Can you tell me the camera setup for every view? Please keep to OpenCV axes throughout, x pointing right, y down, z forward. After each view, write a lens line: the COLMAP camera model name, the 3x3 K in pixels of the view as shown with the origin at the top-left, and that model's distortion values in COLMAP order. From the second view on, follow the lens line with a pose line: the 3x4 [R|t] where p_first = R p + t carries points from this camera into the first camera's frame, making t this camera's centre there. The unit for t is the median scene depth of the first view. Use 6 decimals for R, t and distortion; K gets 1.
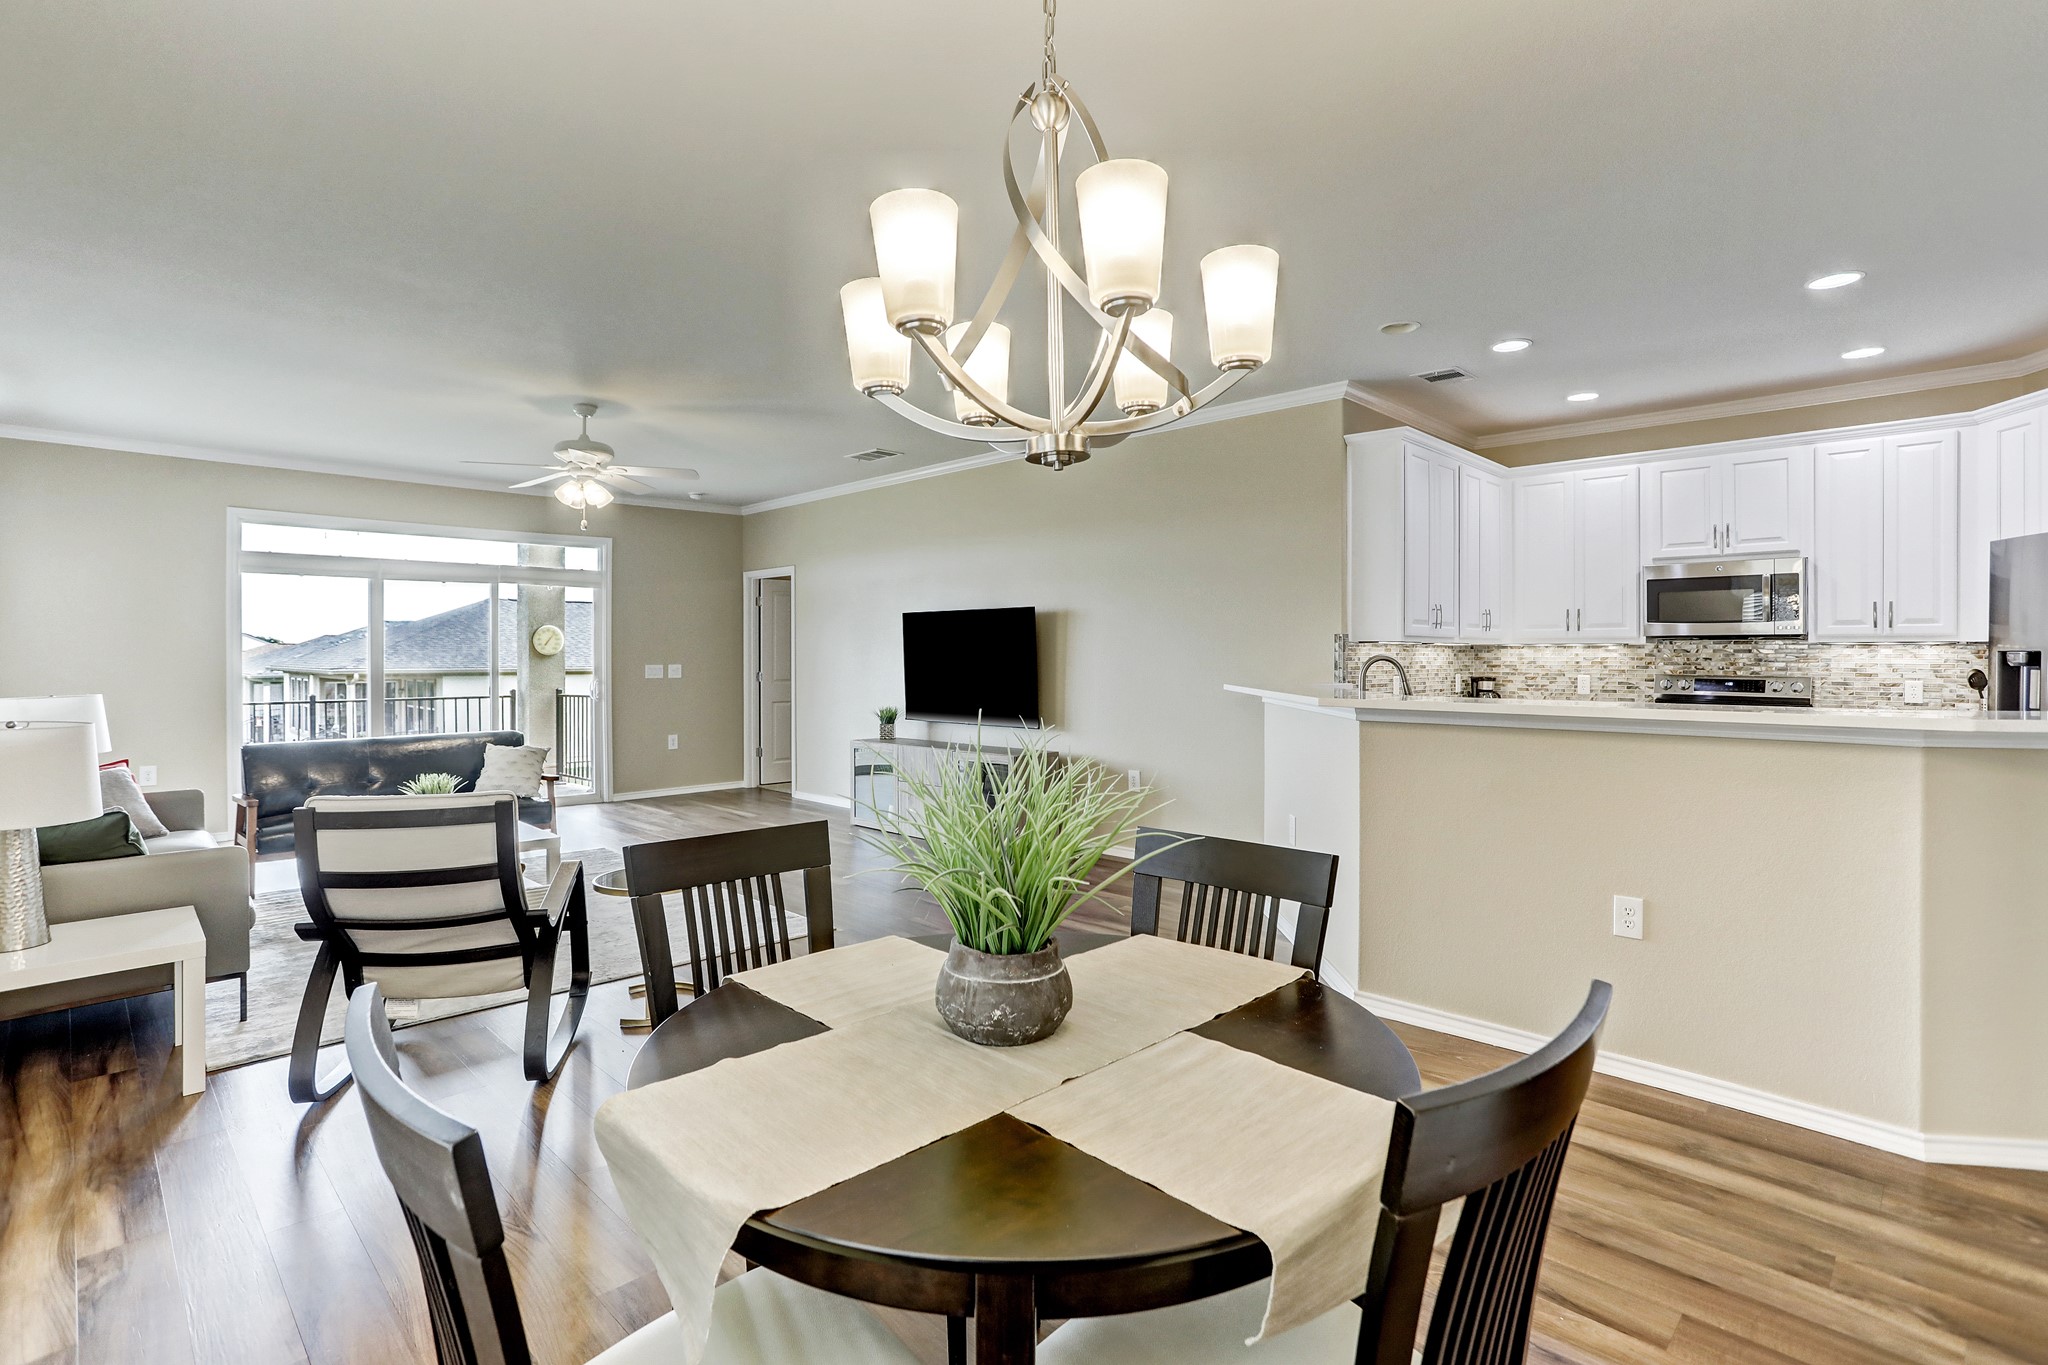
lens RADIAL K [[1007.9, 0, 1021.8], [0, 1007.9, 658.6], [0, 0, 1]] dist [-0.064497, 0.034640]
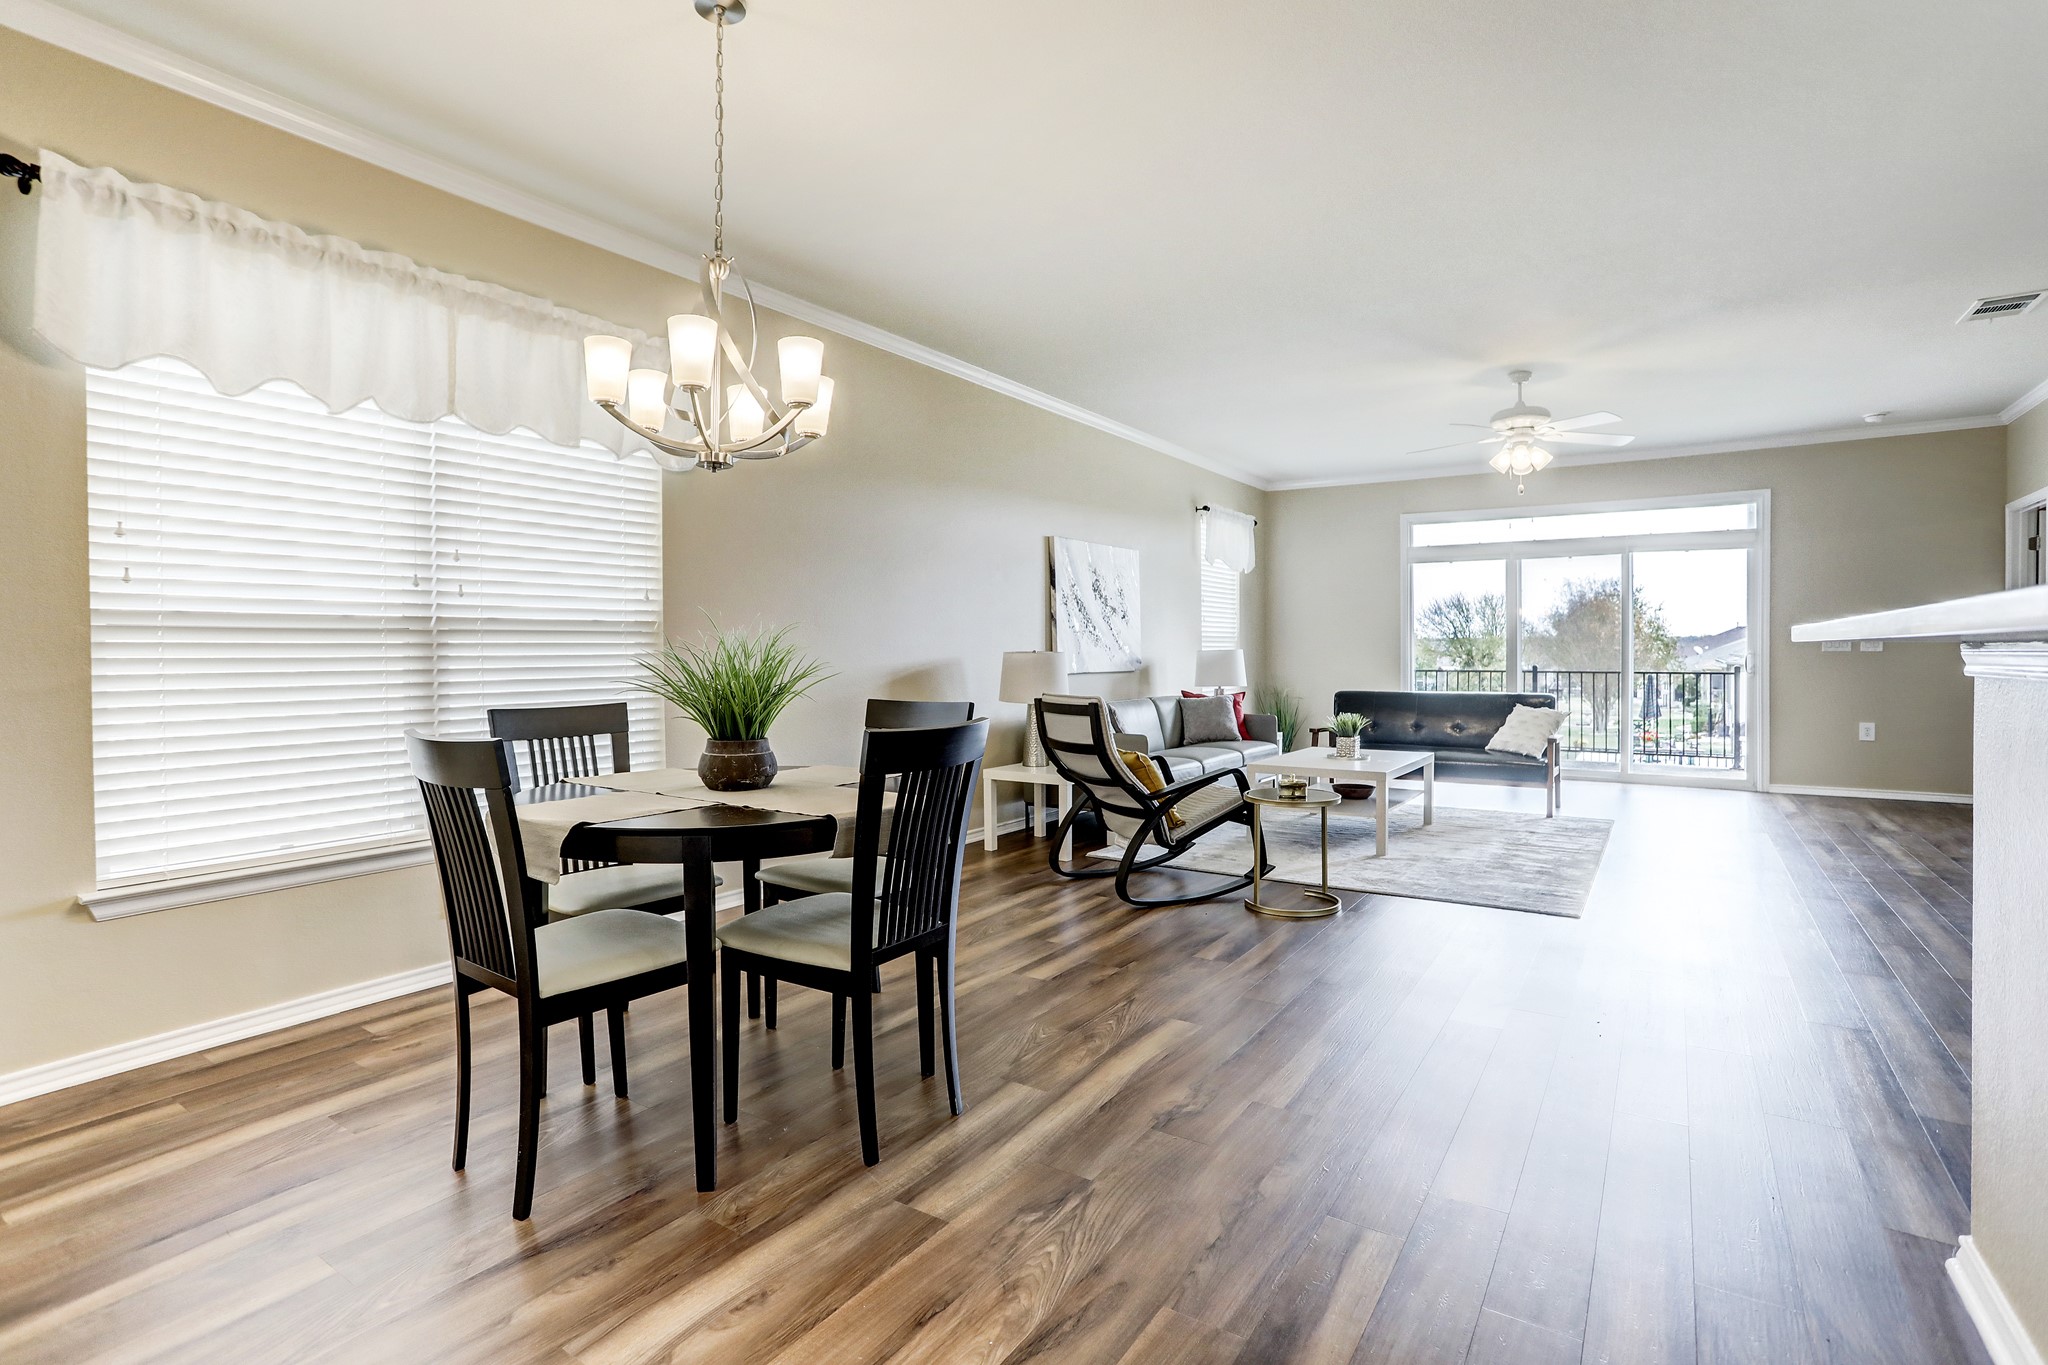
lens RADIAL K [[1007.9, 0, 1021.8], [0, 1007.9, 658.6], [0, 0, 1]] dist [-0.064497, 0.034640]
pose [[0.202878, 0.007036, -0.979179, 0.446165], [0.000296, 0.999974, 0.007247, 0.030590], [0.979204, -0.001760, 0.202870, 0.296836]]
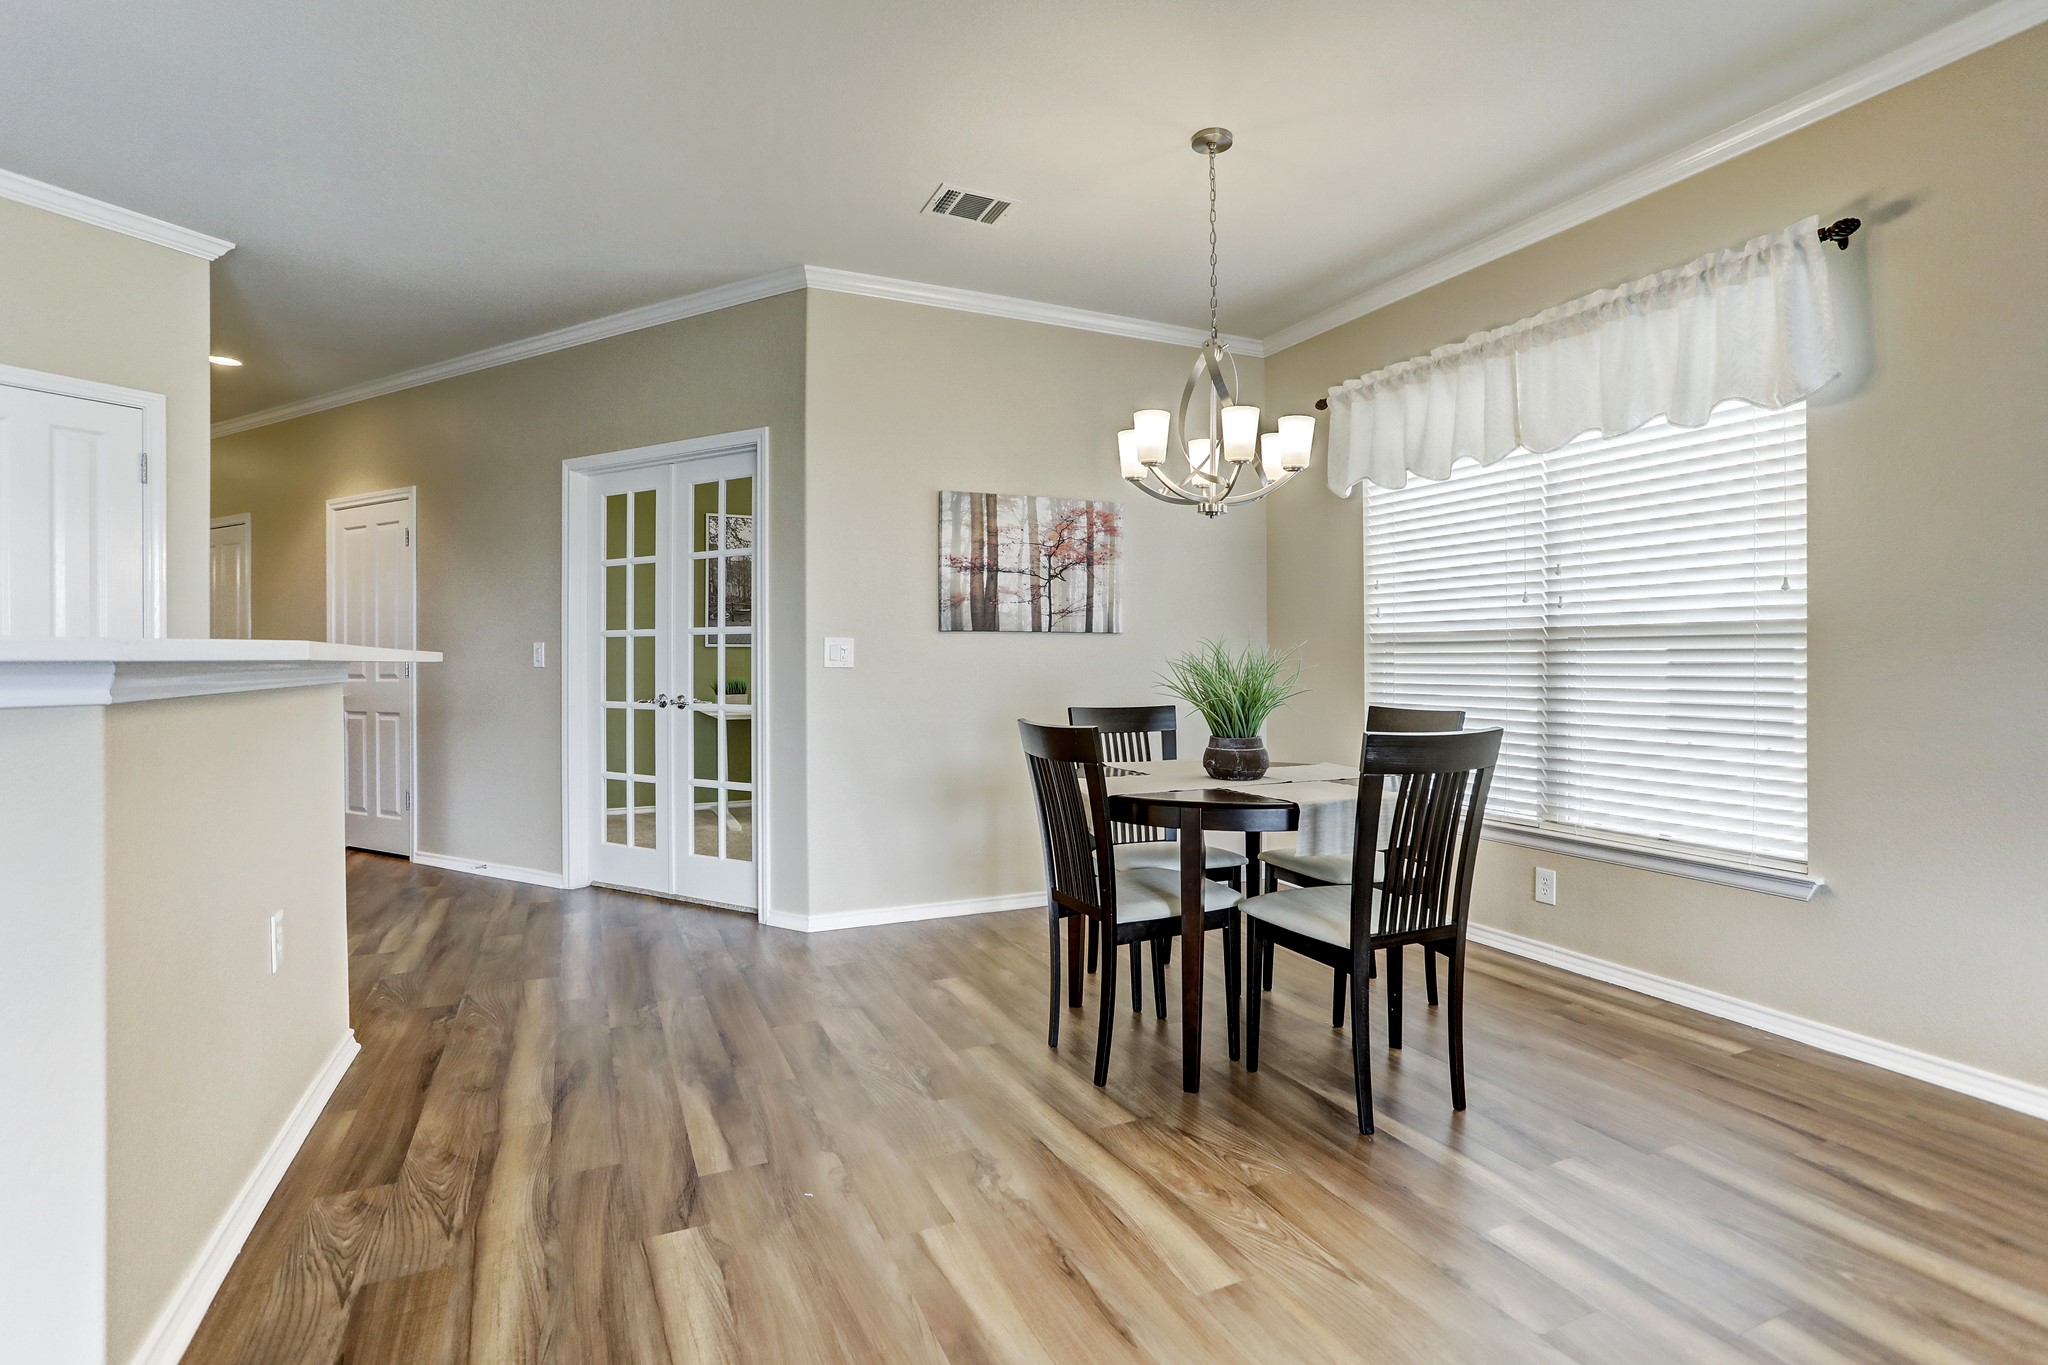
lens RADIAL K [[1007.9, 0, 1021.8], [0, 1007.9, 658.6], [0, 0, 1]] dist [-0.064497, 0.034640]
pose [[-0.935640, 0.002993, 0.352942, -0.087650], [0.004681, 0.999981, 0.003930, 0.026200], [-0.352924, 0.005329, -0.935637, 0.787960]]
